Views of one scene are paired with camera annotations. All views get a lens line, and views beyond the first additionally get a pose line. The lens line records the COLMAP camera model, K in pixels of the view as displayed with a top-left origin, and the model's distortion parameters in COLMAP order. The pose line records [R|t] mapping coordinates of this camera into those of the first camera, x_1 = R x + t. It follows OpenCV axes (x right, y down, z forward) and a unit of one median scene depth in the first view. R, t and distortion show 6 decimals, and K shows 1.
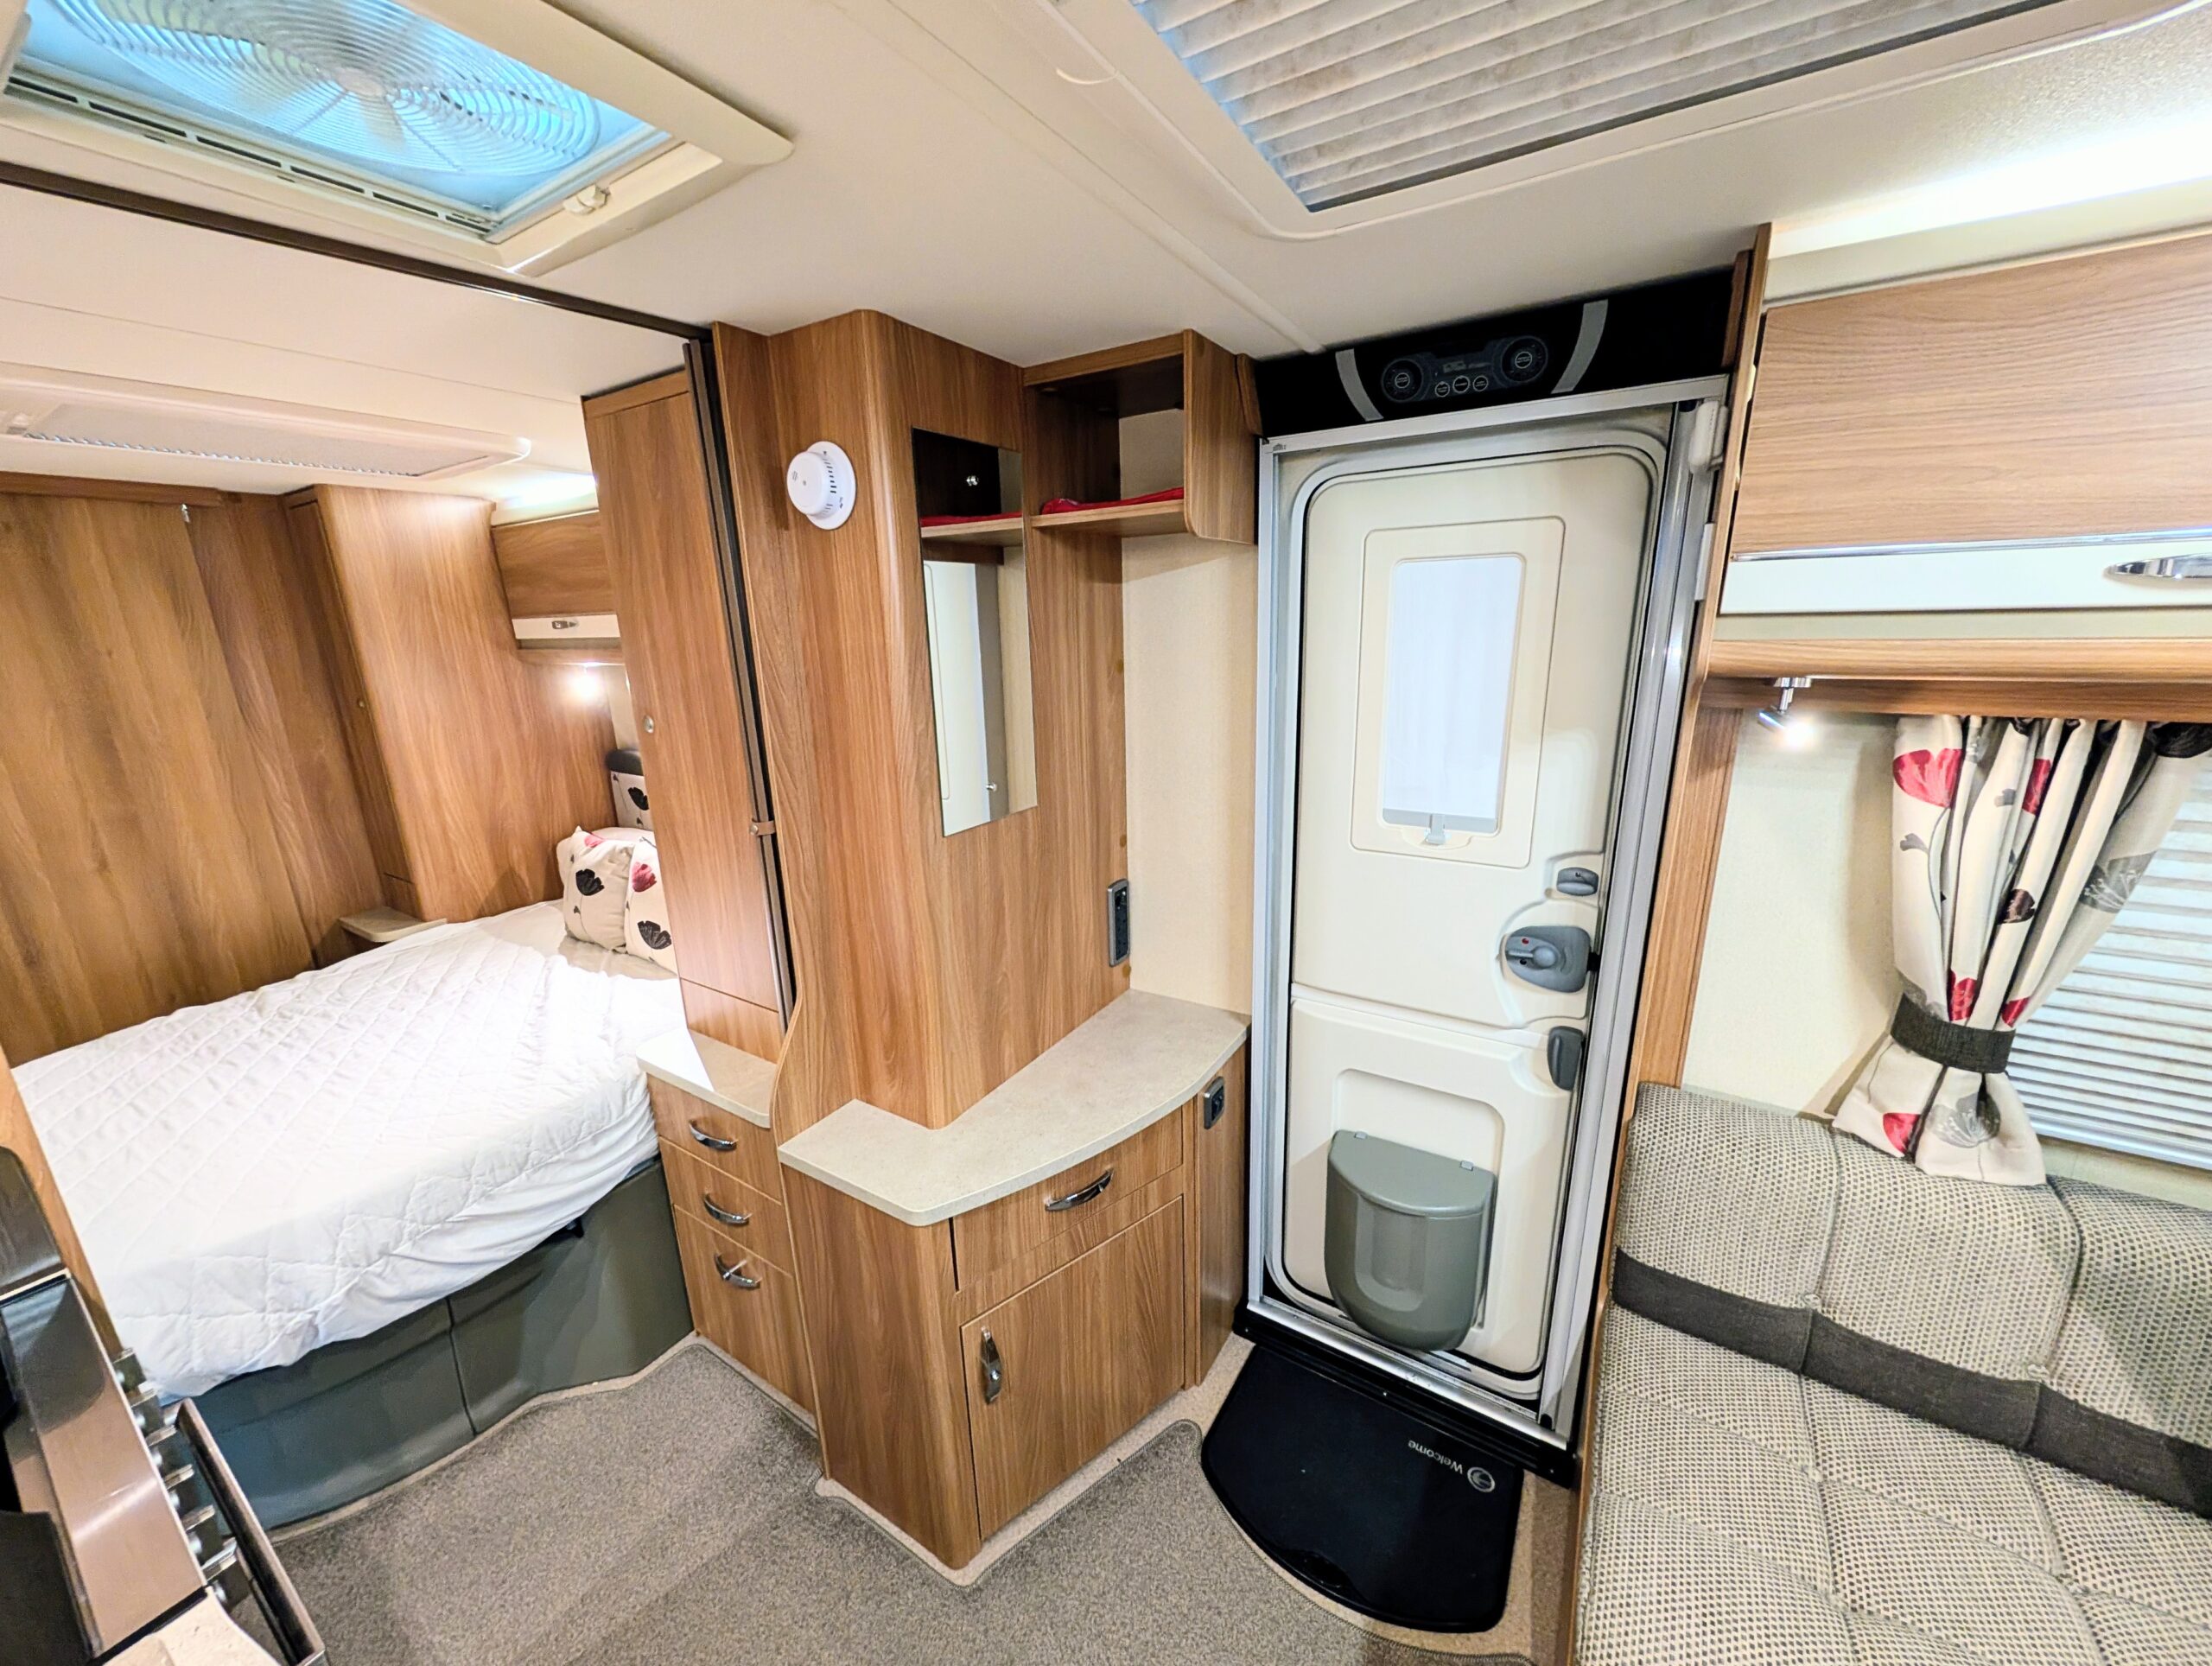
lens RADIAL K [[824.3, 0, 1100.0], [0, 824.3, 833.6], [0, 0, 1]] dist [0.000565, 0.000066]
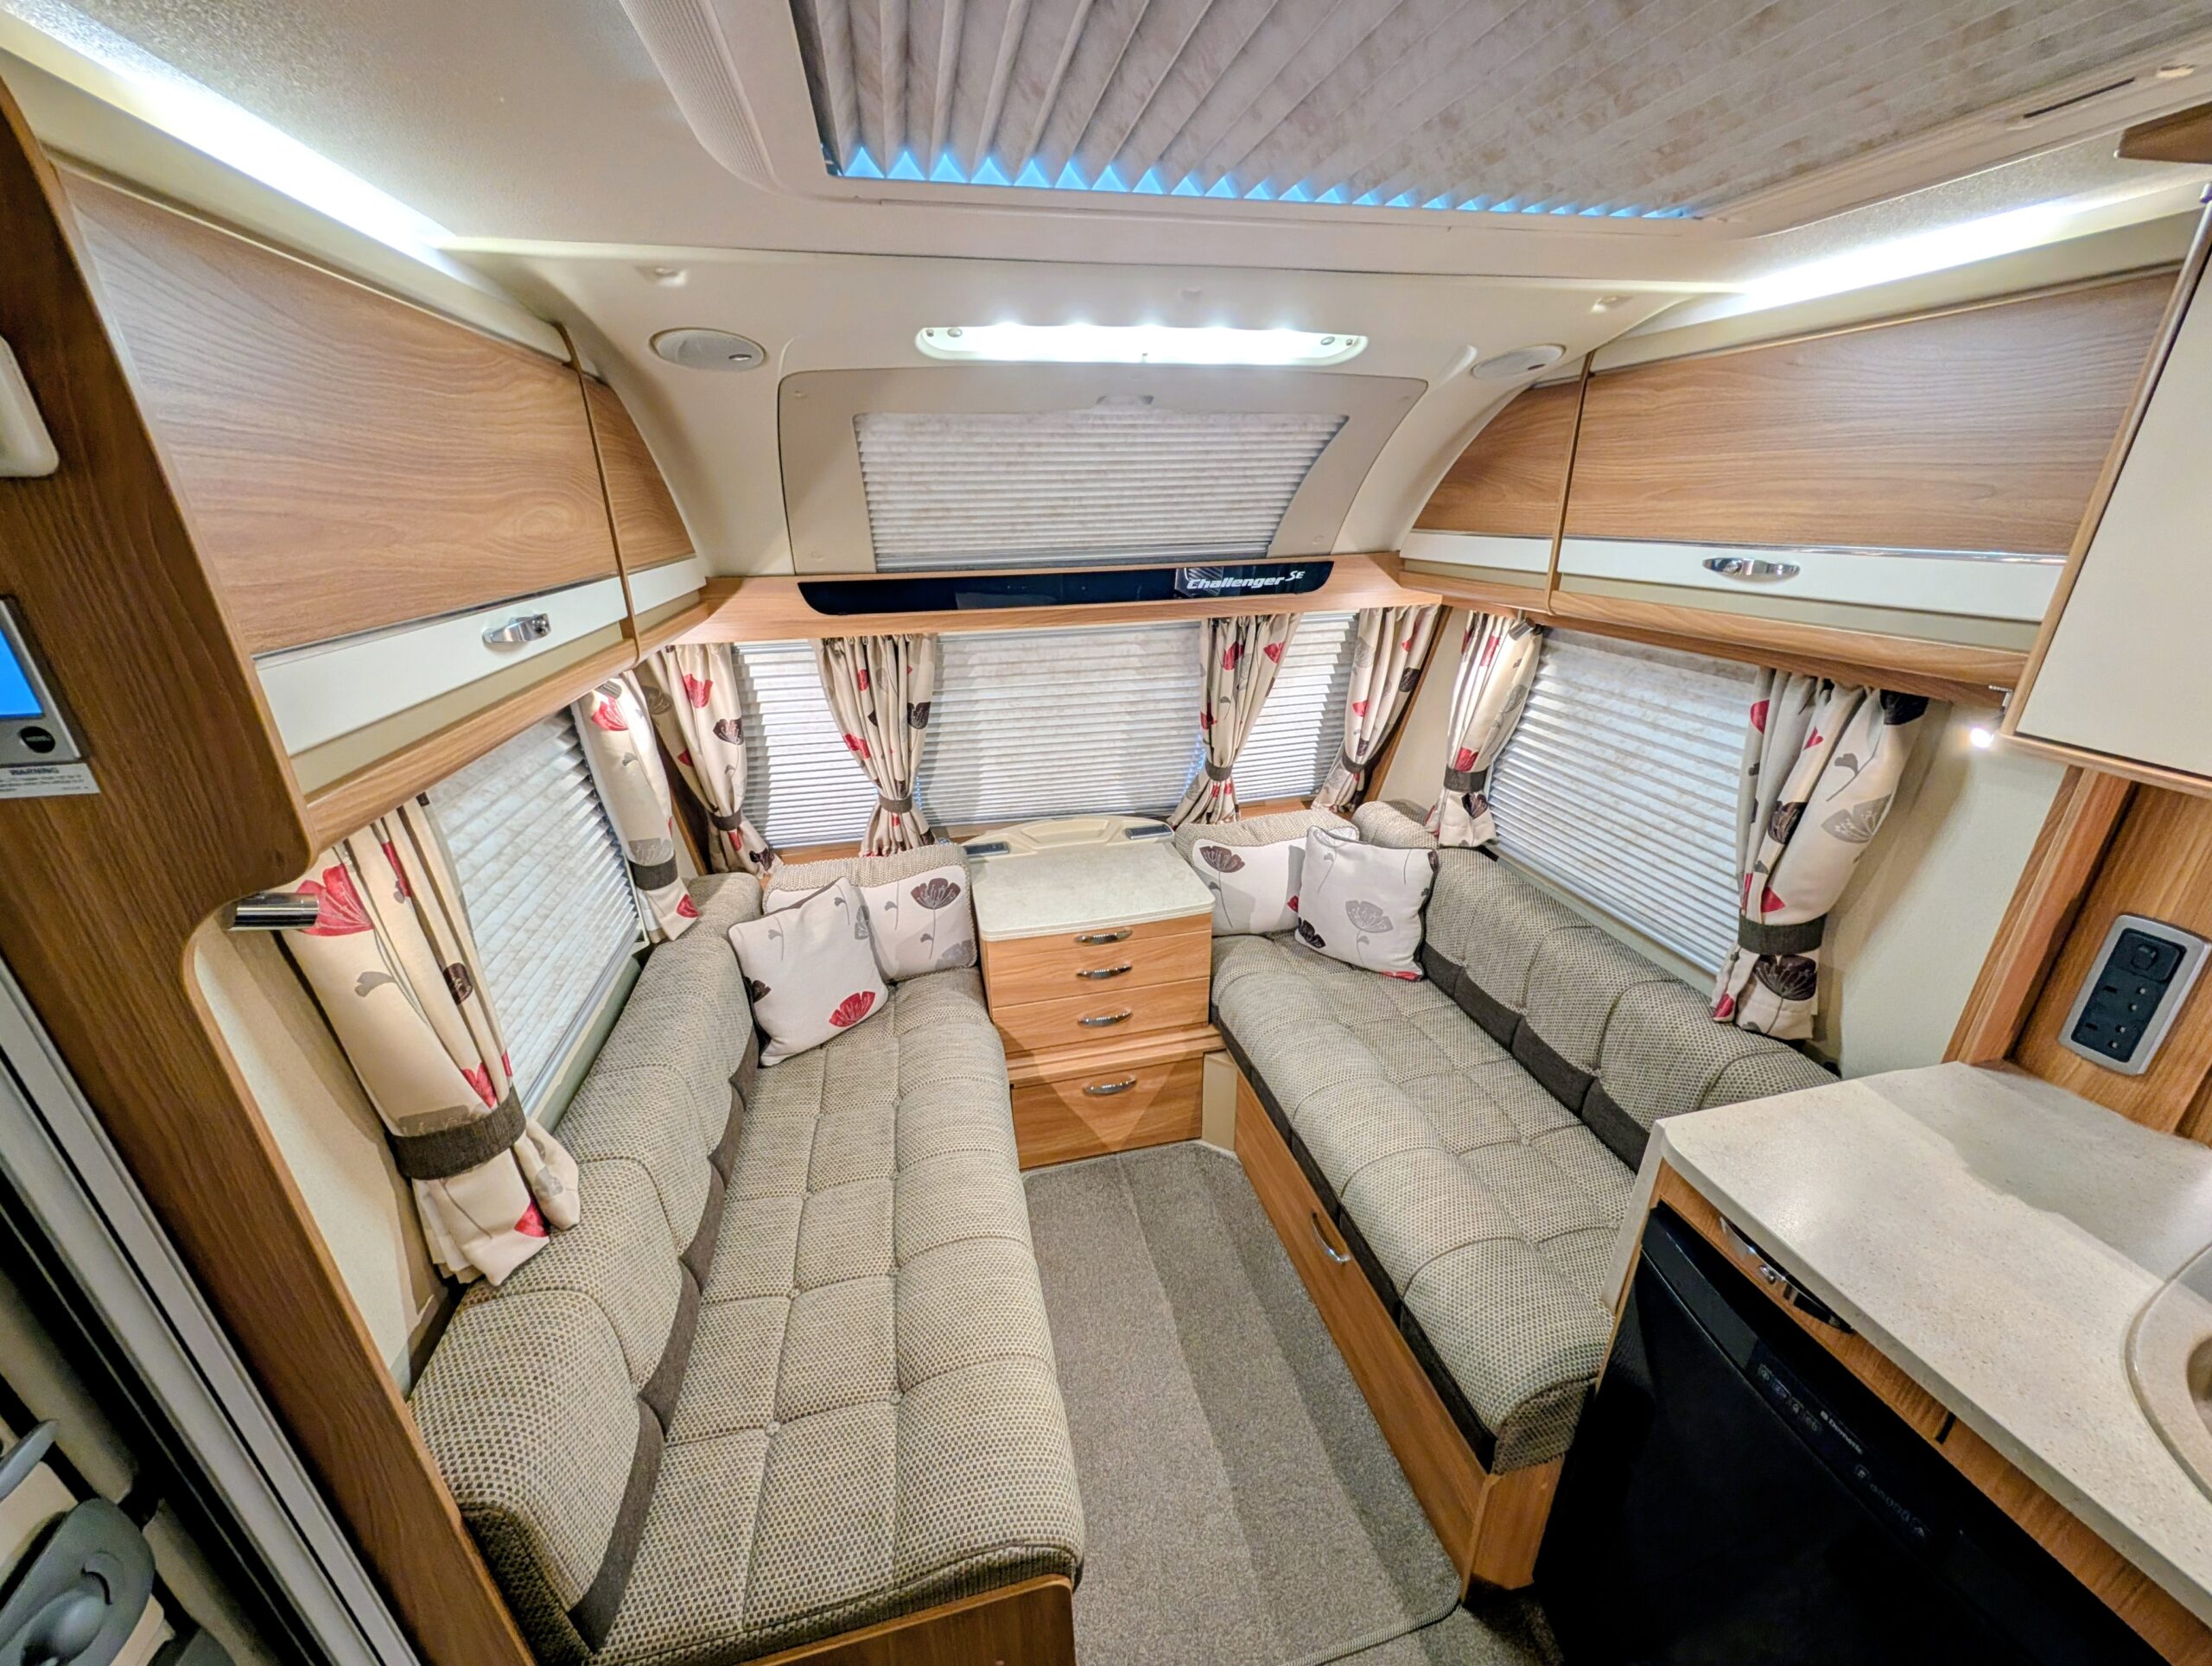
lens RADIAL K [[824.3, 0, 1106.4], [0, 824.3, 827.1], [0, 0, 1]] dist [0.000565, 0.000066]
pose [[-0.710152, -0.218887, 0.669159, -0.019018], [0.217605, 0.835668, 0.504289, -0.264237], [-0.669577, 0.503733, -0.545820, 0.639928]]
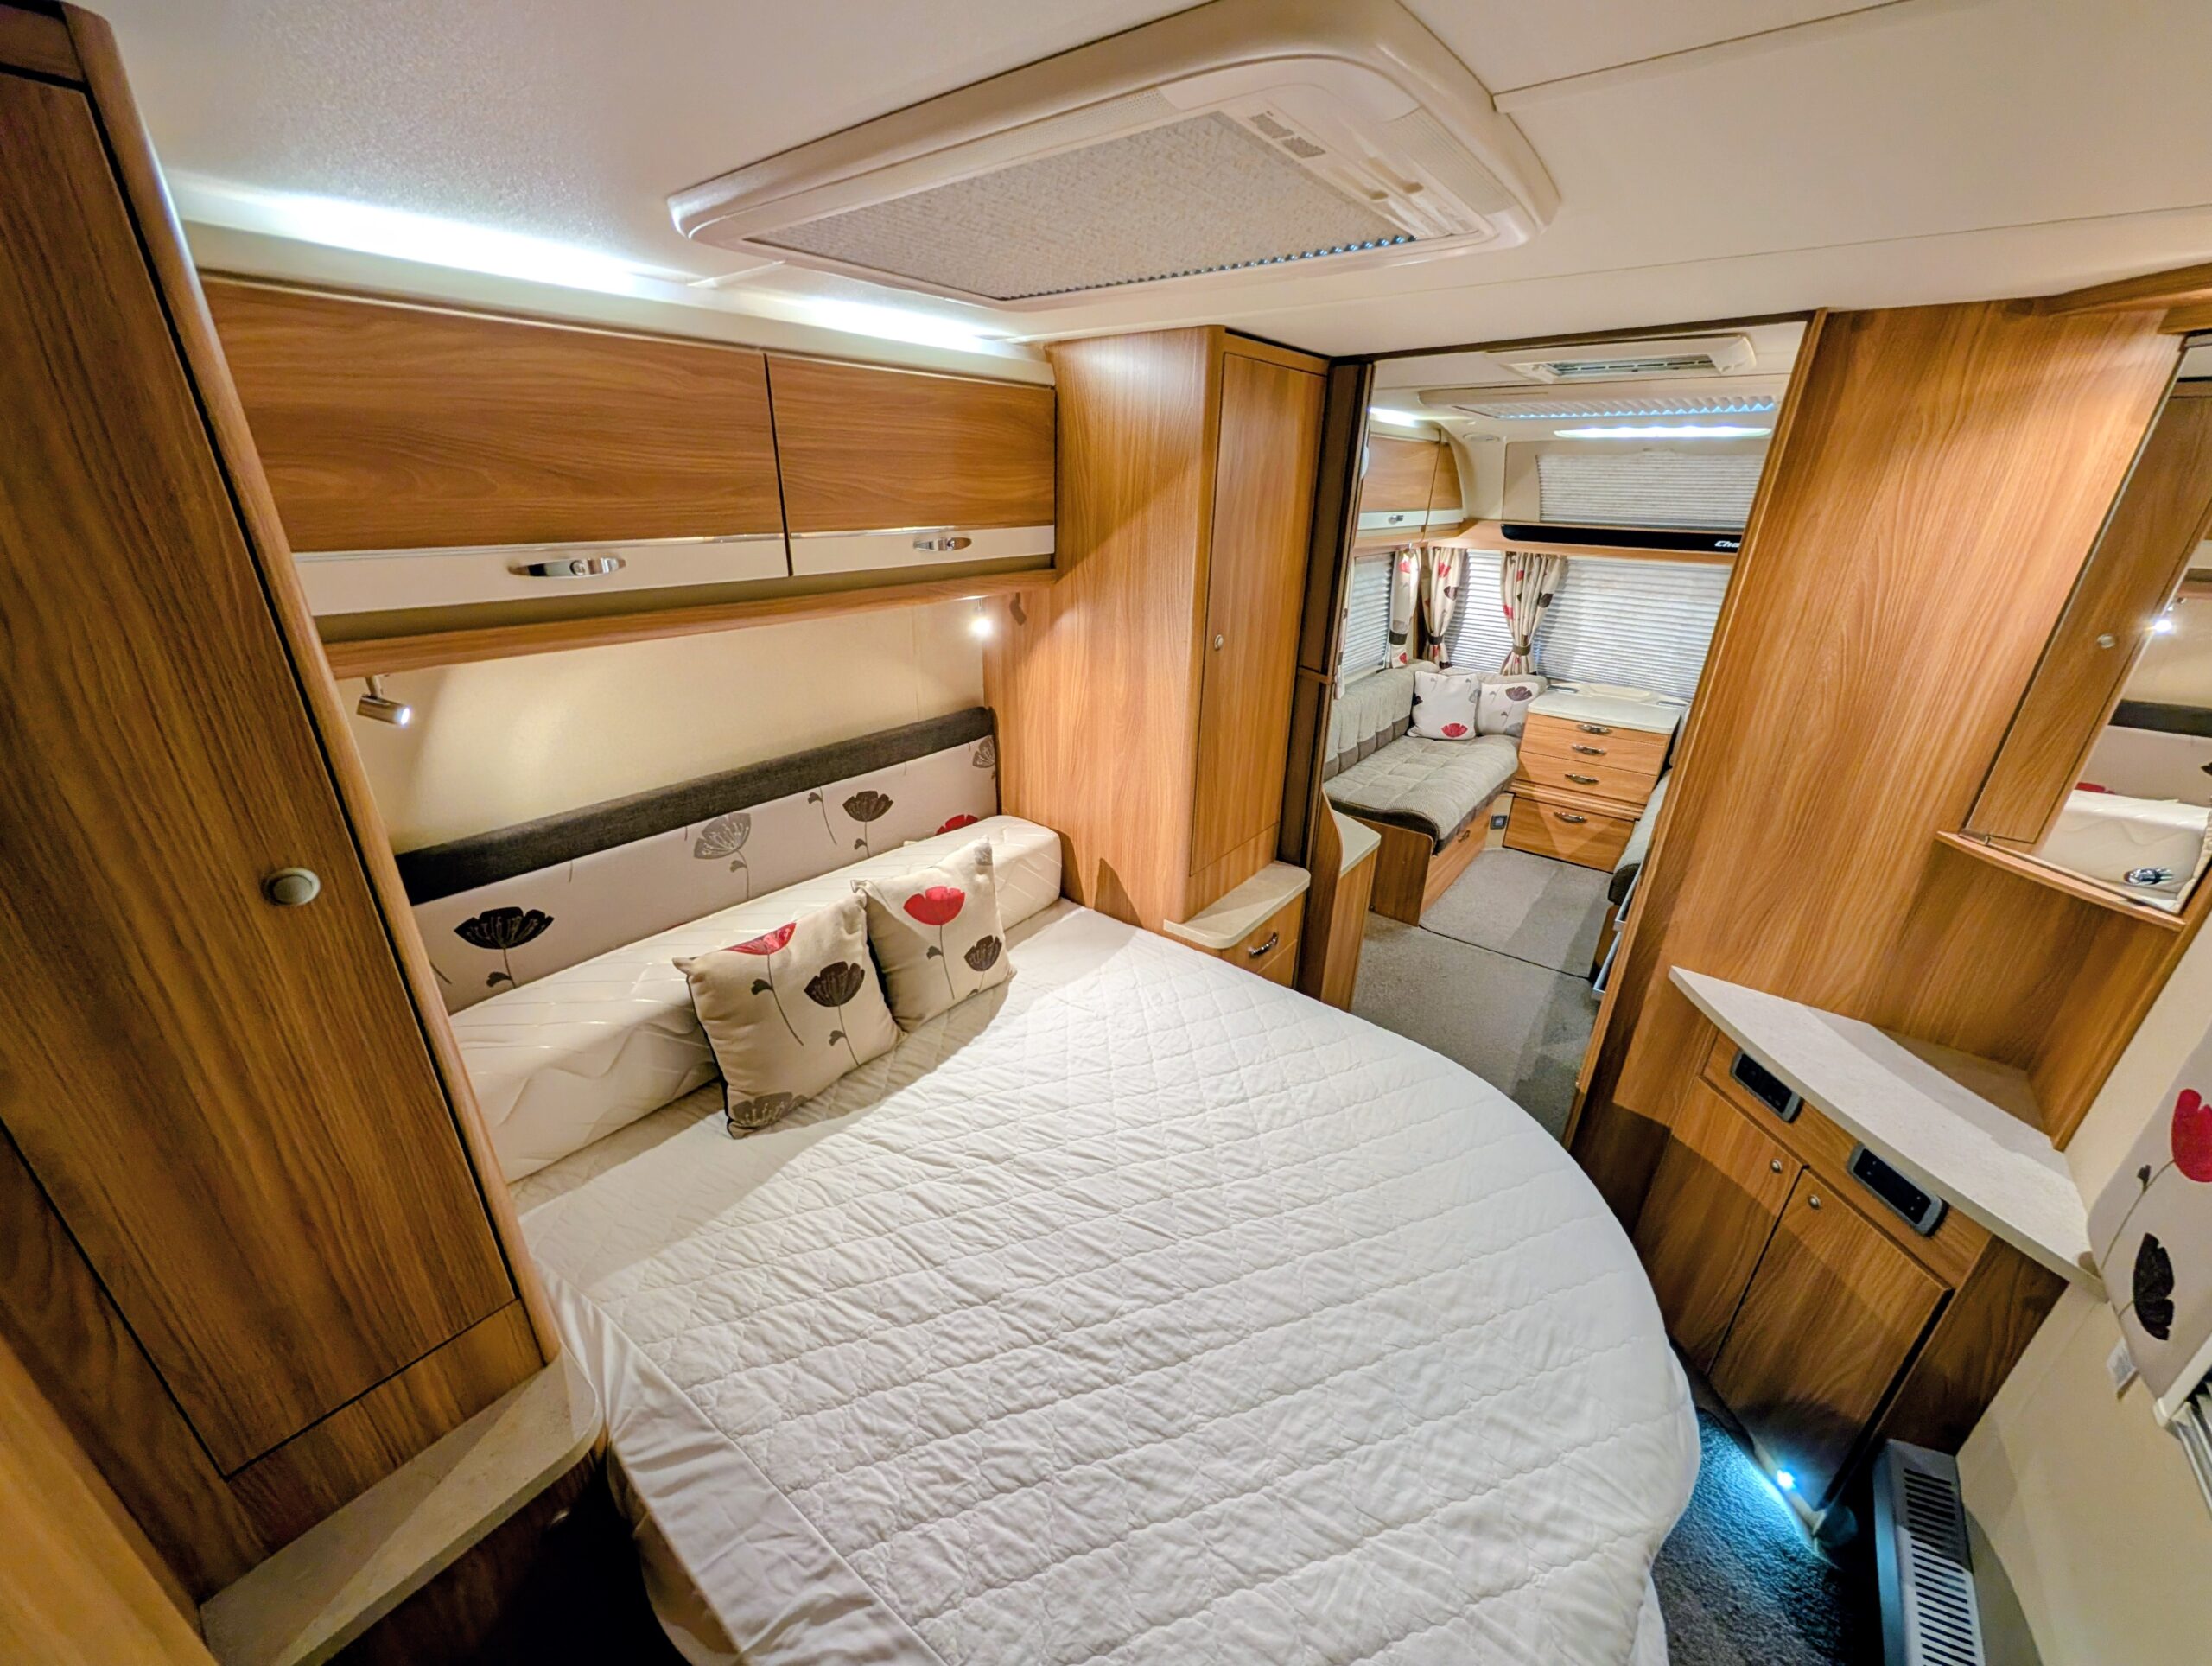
lens RADIAL K [[824.3, 0, 1109.8], [0, 824.3, 824.5], [0, 0, 1]] dist [0.000565, 0.000066]
pose [[0.096966, -0.364044, 0.926320, -1.192441], [0.231920, 0.913350, 0.334670, -0.324410], [-0.967890, 0.182381, 0.172994, 0.916584]]
